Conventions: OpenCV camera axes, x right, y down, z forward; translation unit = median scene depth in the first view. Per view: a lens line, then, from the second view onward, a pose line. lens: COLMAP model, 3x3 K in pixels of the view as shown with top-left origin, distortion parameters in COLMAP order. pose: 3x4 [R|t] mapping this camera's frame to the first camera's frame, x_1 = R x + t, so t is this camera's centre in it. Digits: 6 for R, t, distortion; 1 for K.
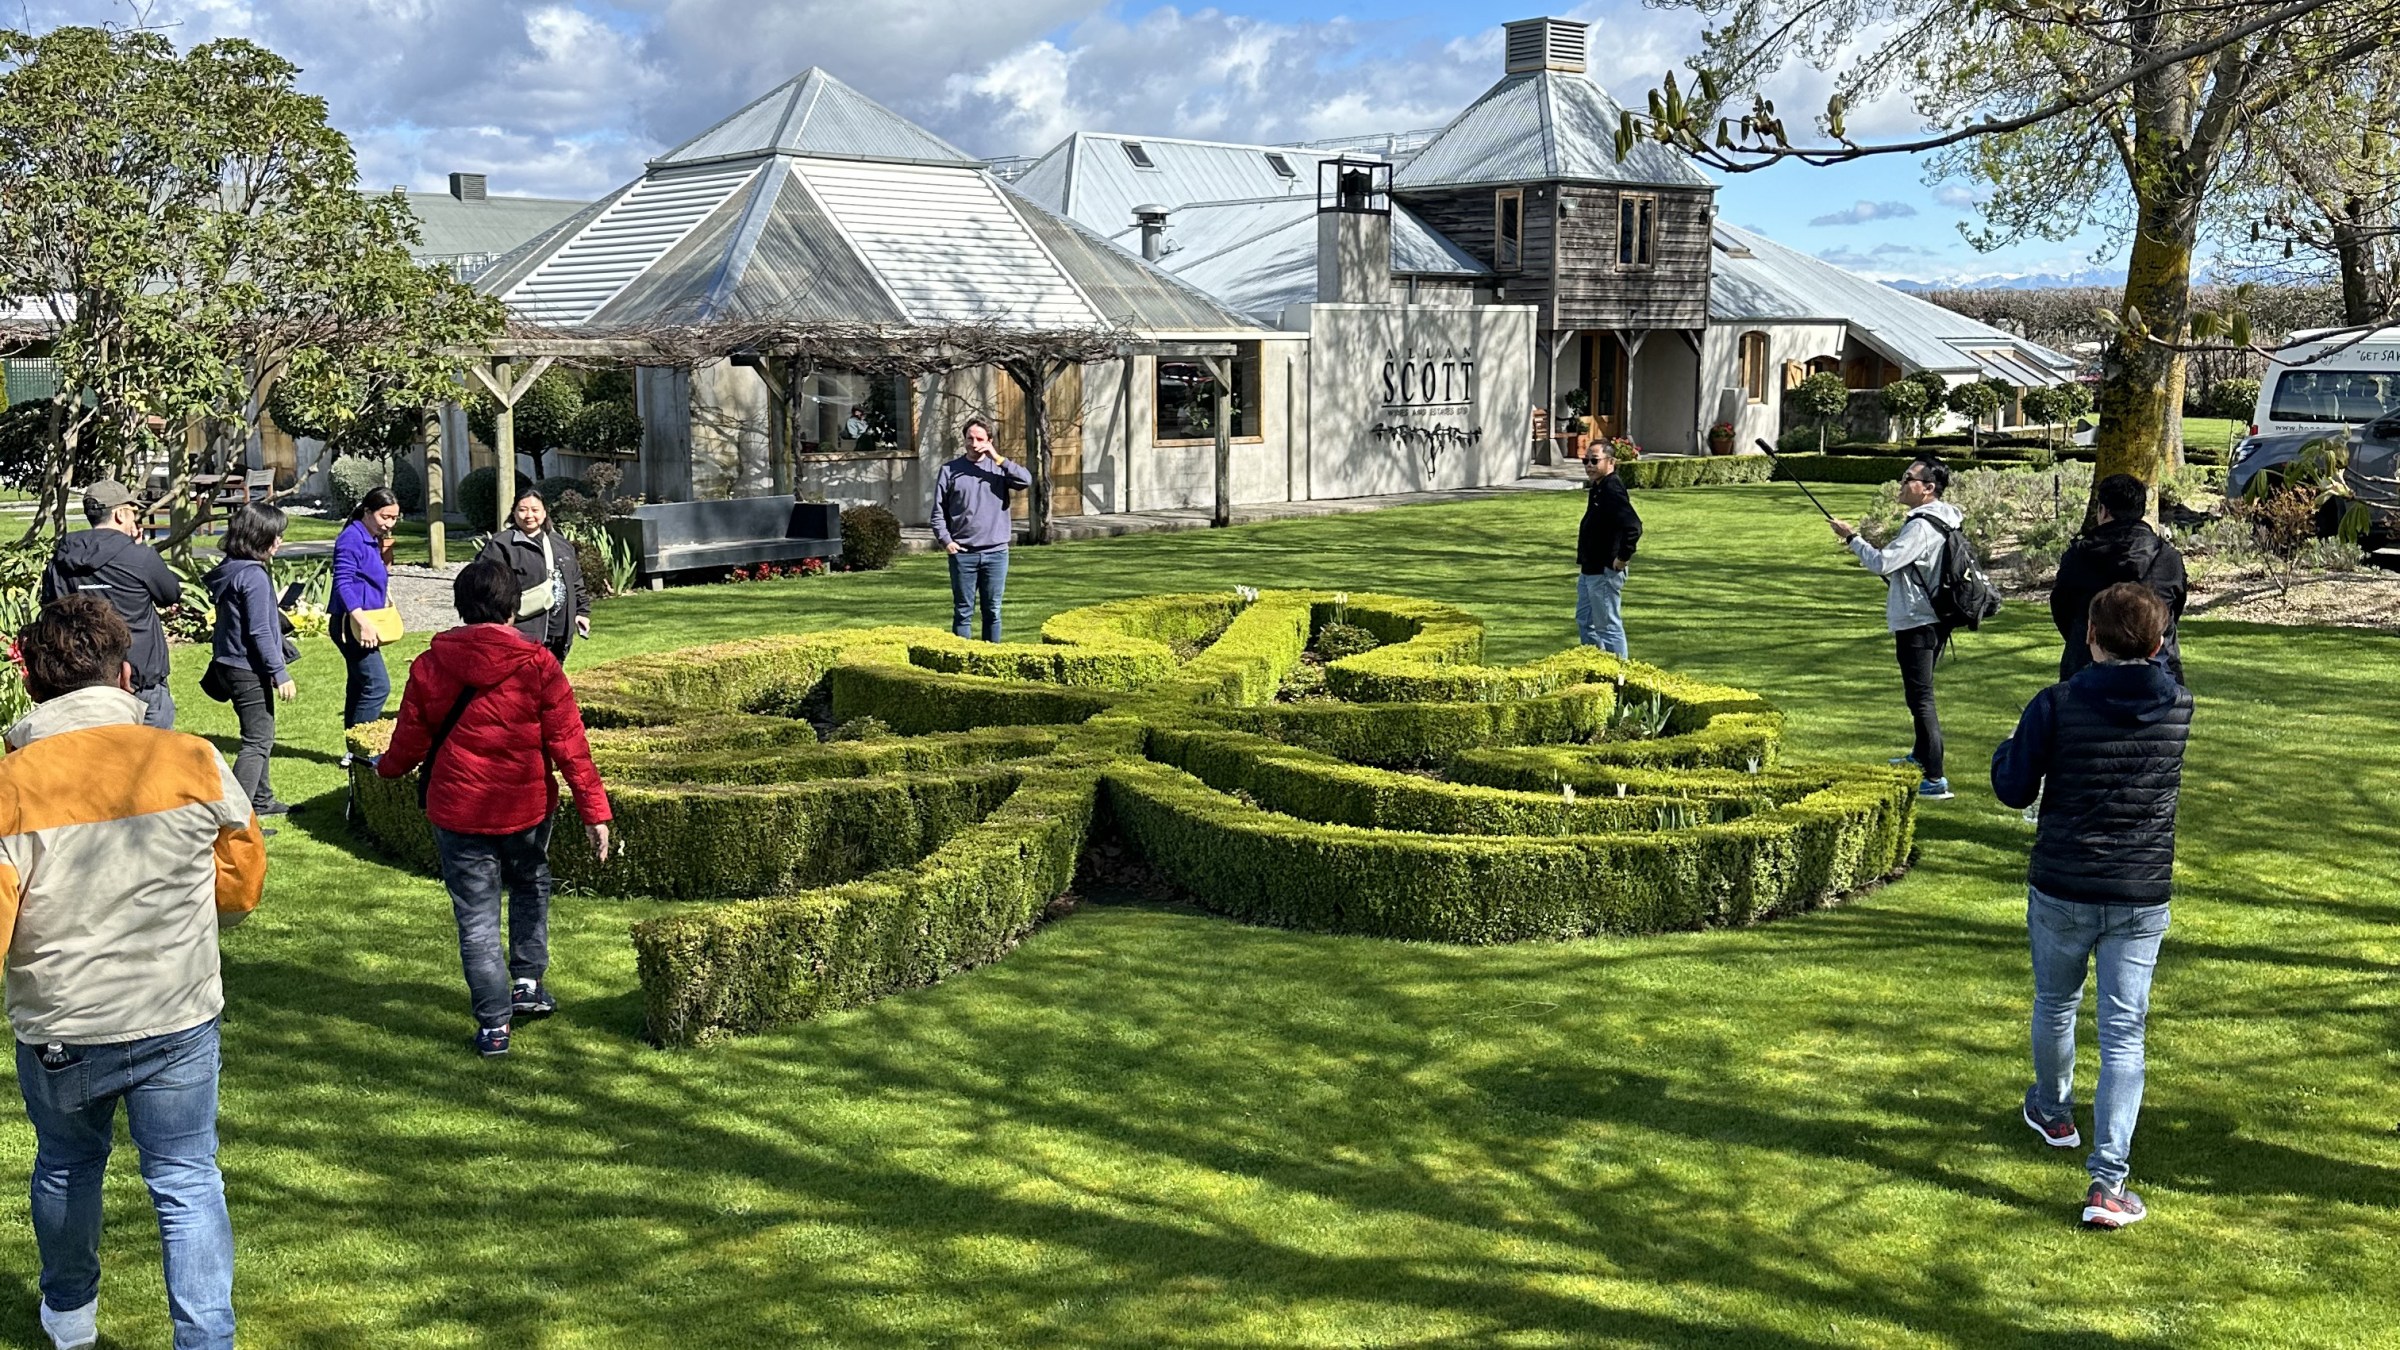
lens RADIAL K [[2393.3, 0, 1200.0], [0, 2393.3, 675.0], [0, 0, 1]] dist [0.000204, -0.001677]
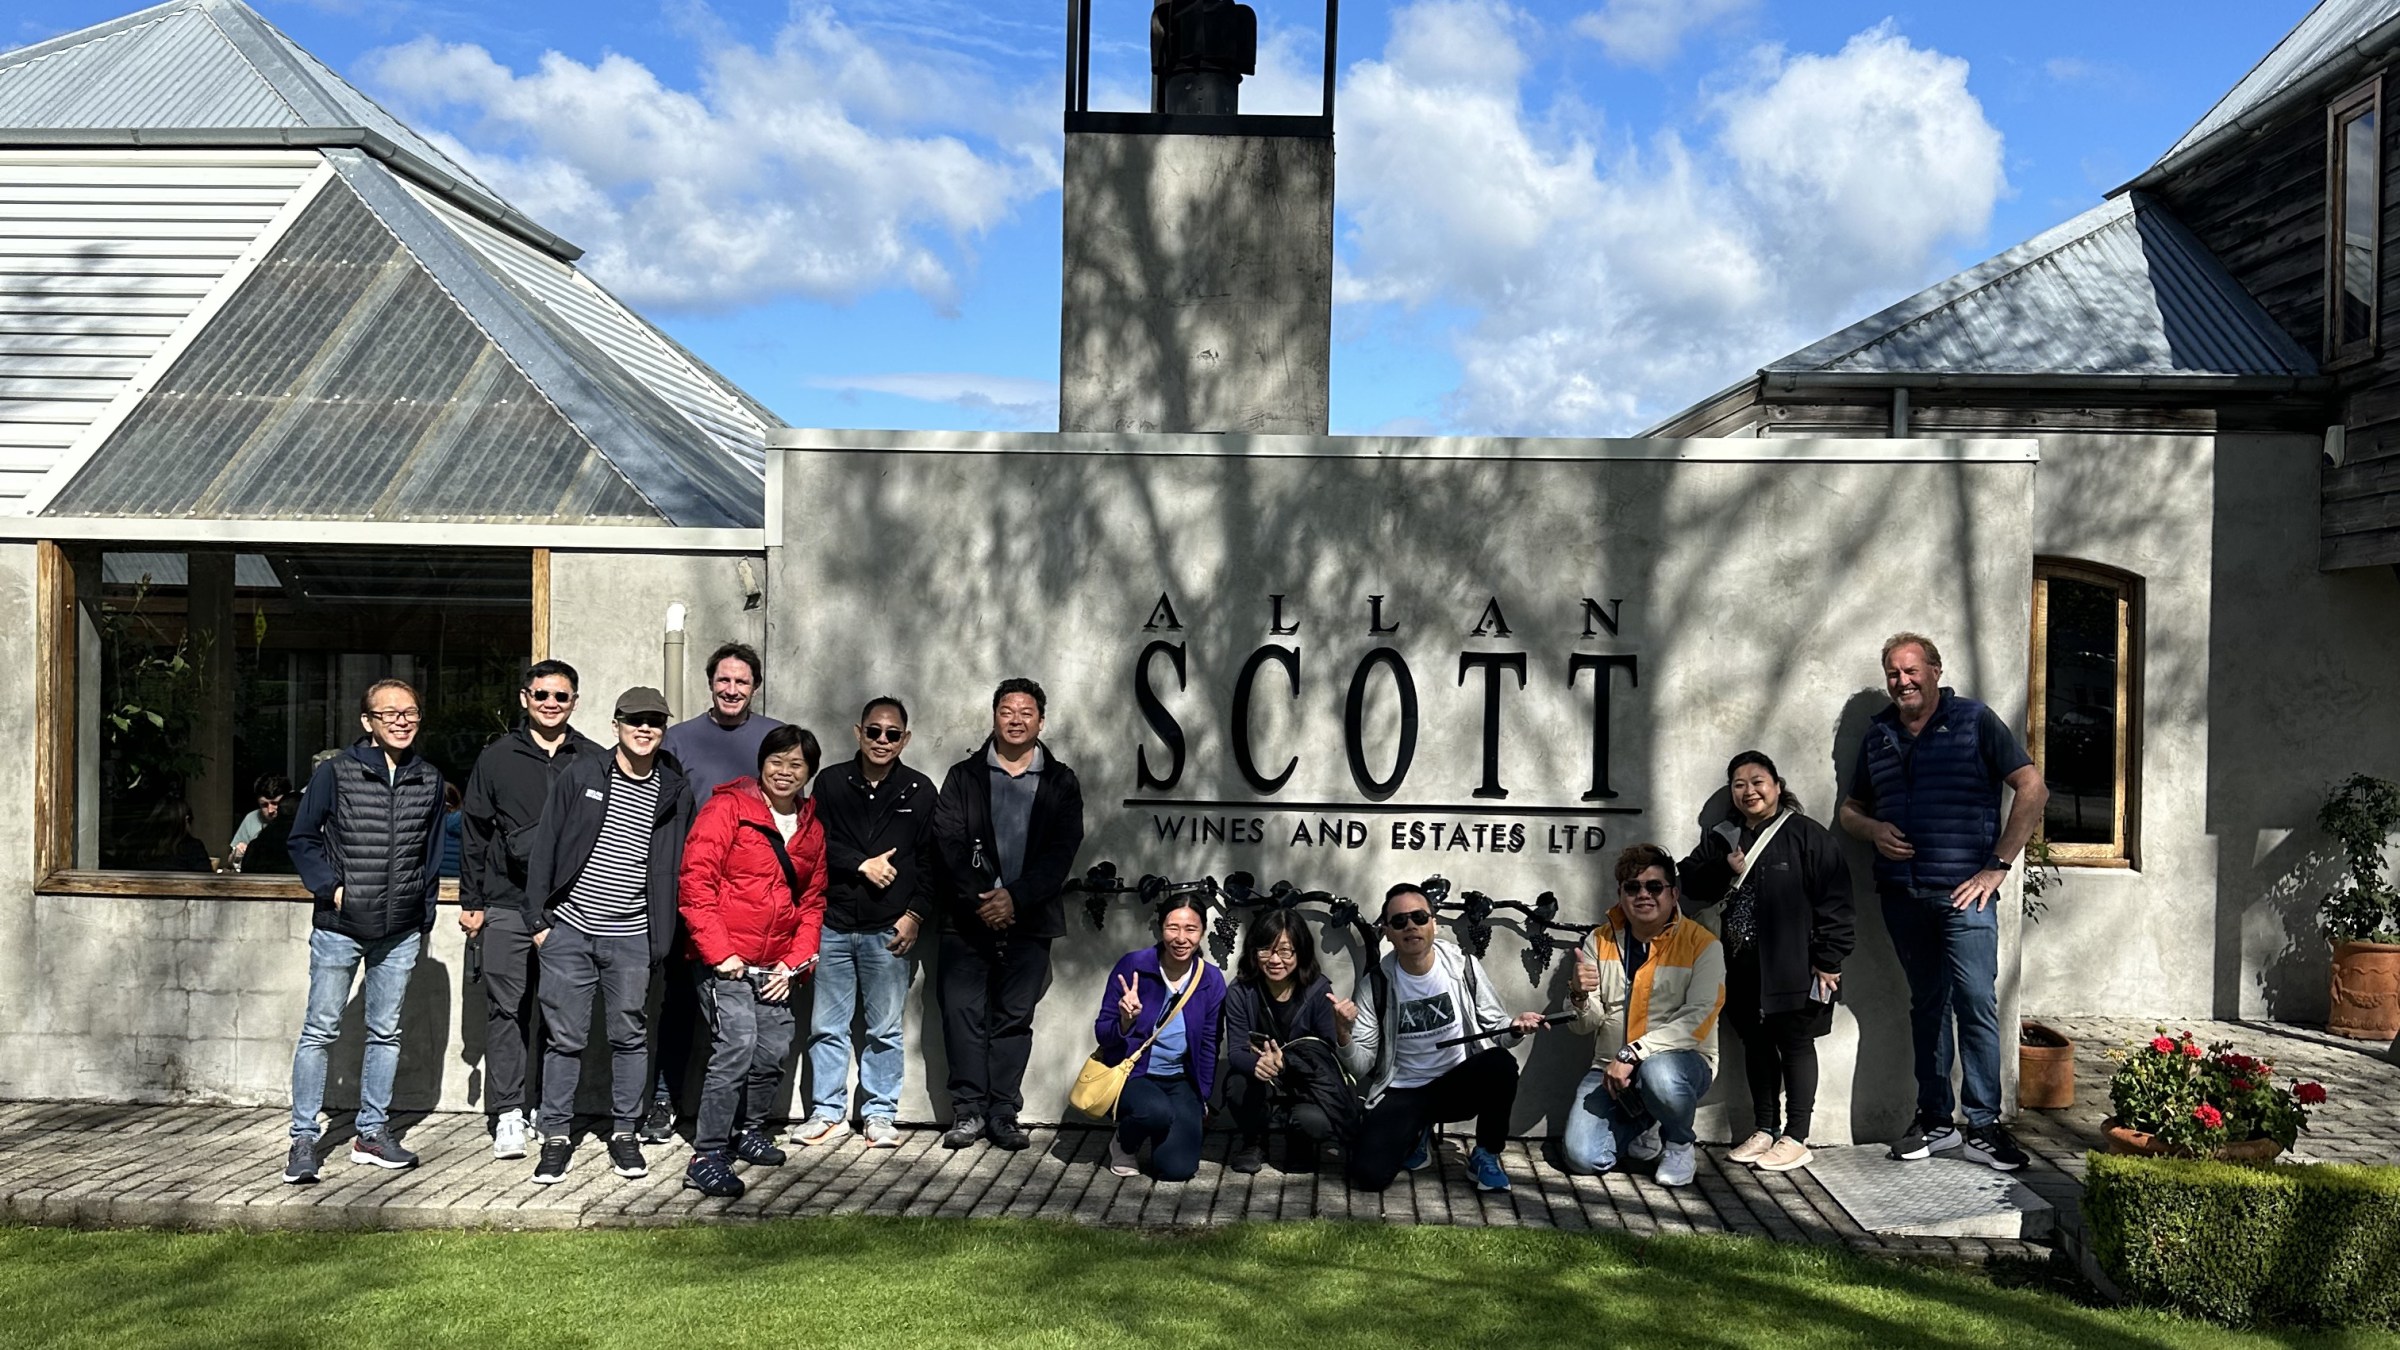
lens RADIAL K [[2393.3, 0, 1200.0], [0, 2393.3, 675.0], [0, 0, 1]] dist [0.000204, -0.001677]
pose [[0.681852, 0.025804, -0.731035, 0.280211], [-0.117683, 0.990229, -0.074813, -0.106217], [0.721961, 0.137042, 0.678226, 0.813191]]
